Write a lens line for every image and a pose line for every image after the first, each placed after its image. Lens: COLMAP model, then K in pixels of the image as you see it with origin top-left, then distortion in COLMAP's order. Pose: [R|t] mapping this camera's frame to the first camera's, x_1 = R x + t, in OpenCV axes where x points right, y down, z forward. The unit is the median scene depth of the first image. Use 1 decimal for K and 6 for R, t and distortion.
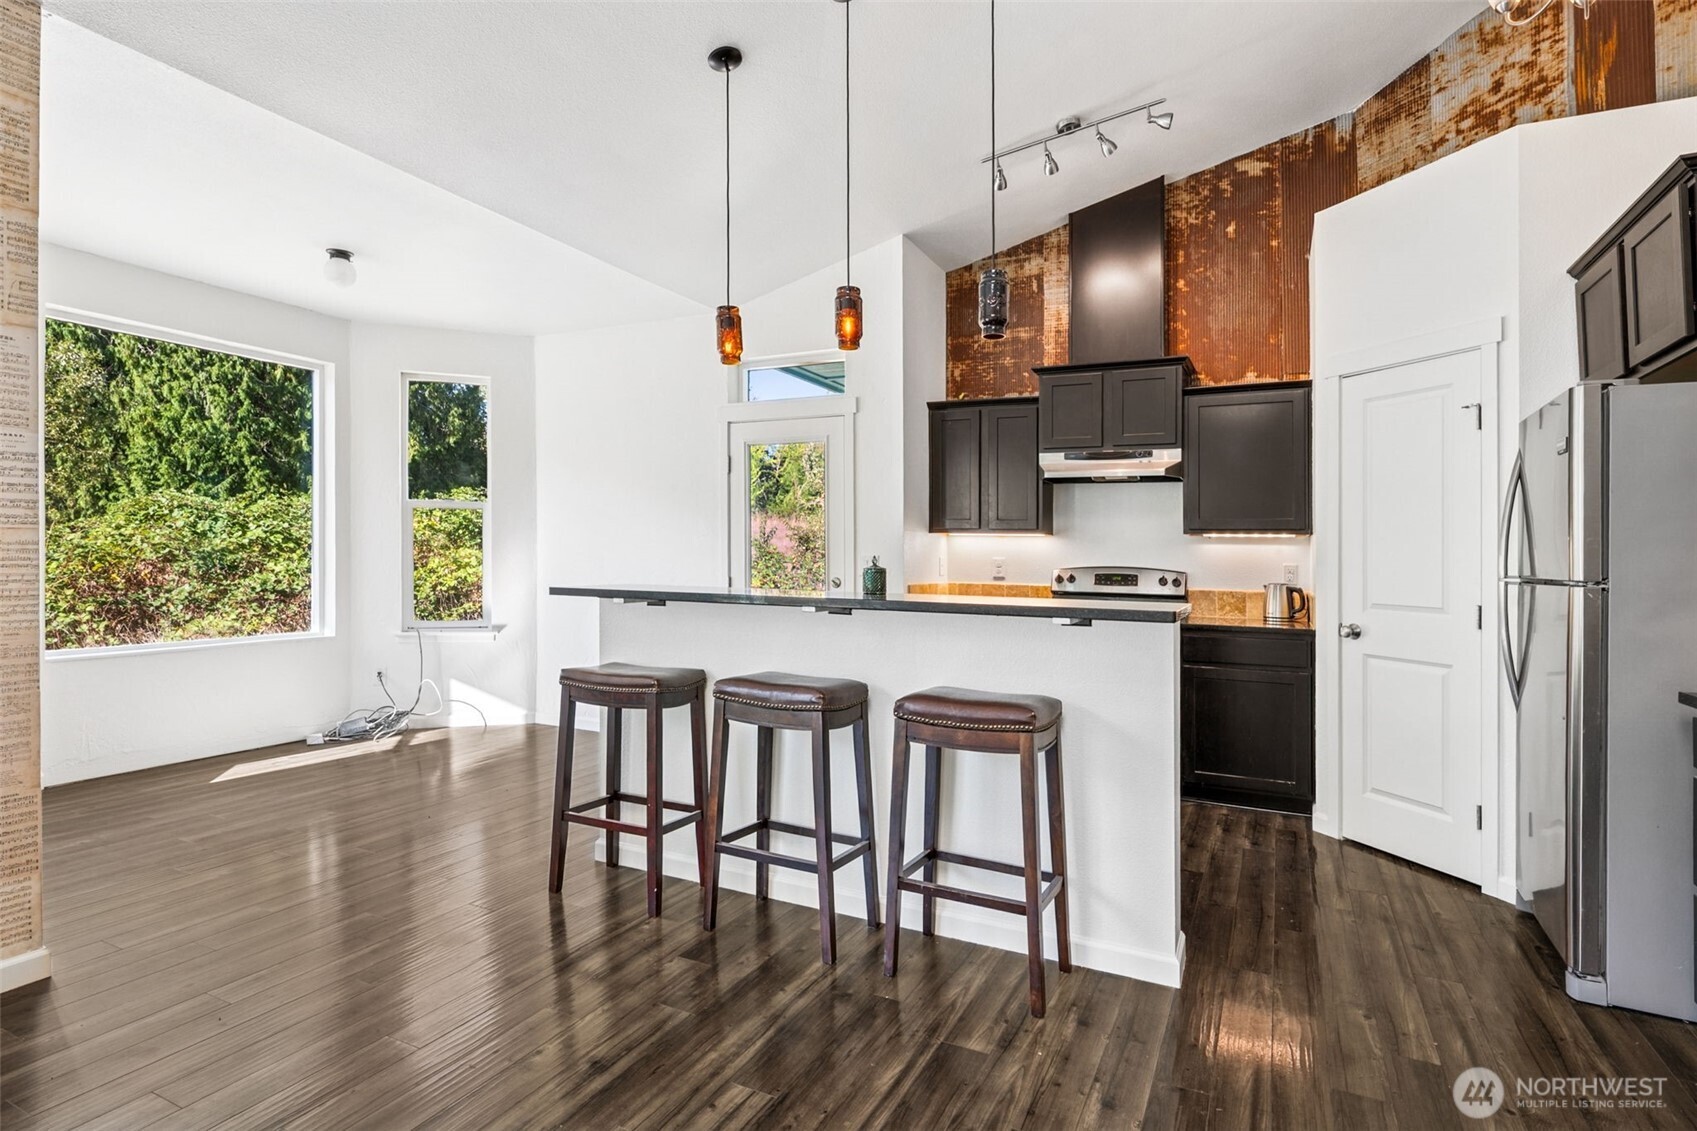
lens RADIAL K [[864.5, 0, 862.1], [0, 864.5, 556.2], [0, 0, 1]] dist [0.000159, 0.000022]
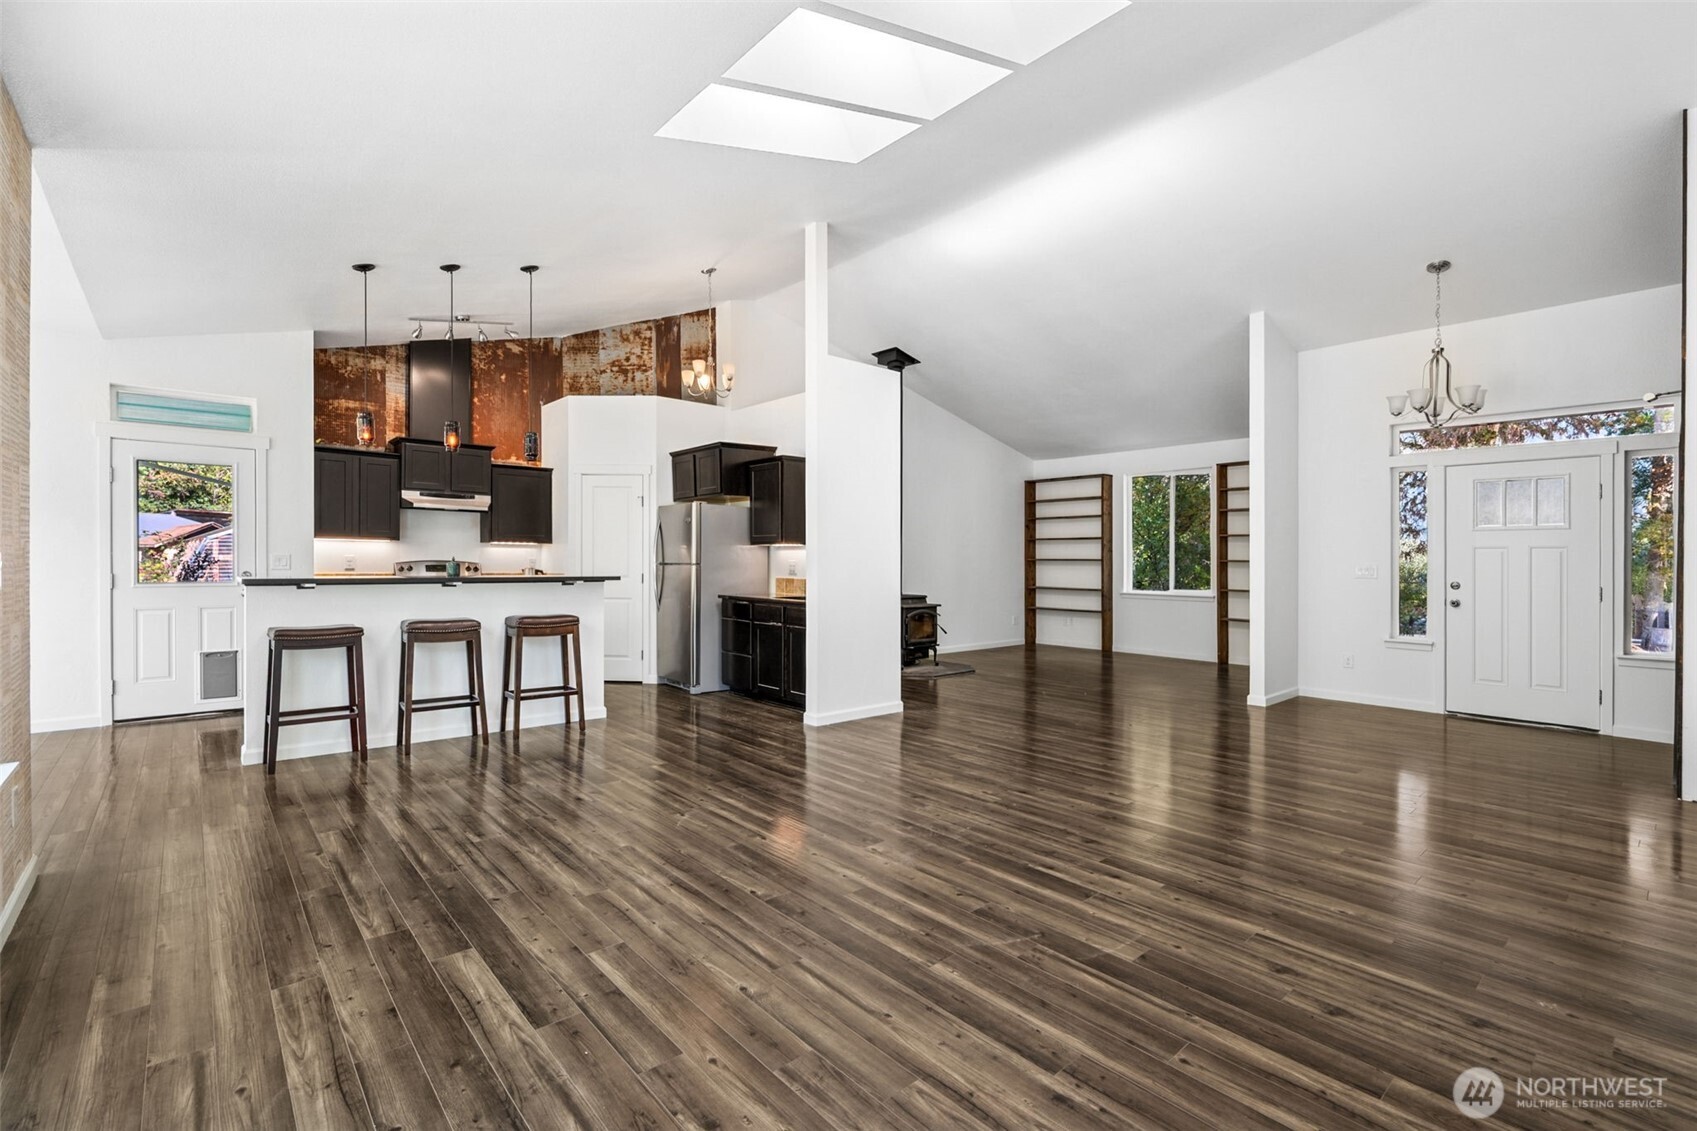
lens RADIAL K [[753.6, 0, 846.7], [0, 753.6, 562.8], [0, 0, 1]] dist [-0.004218, -0.000268]
pose [[0.397804, -0.011682, 0.917396, -0.768792], [-0.005918, 0.999865, 0.015298, -0.011252], [-0.917451, -0.011515, 0.397681, -0.320815]]
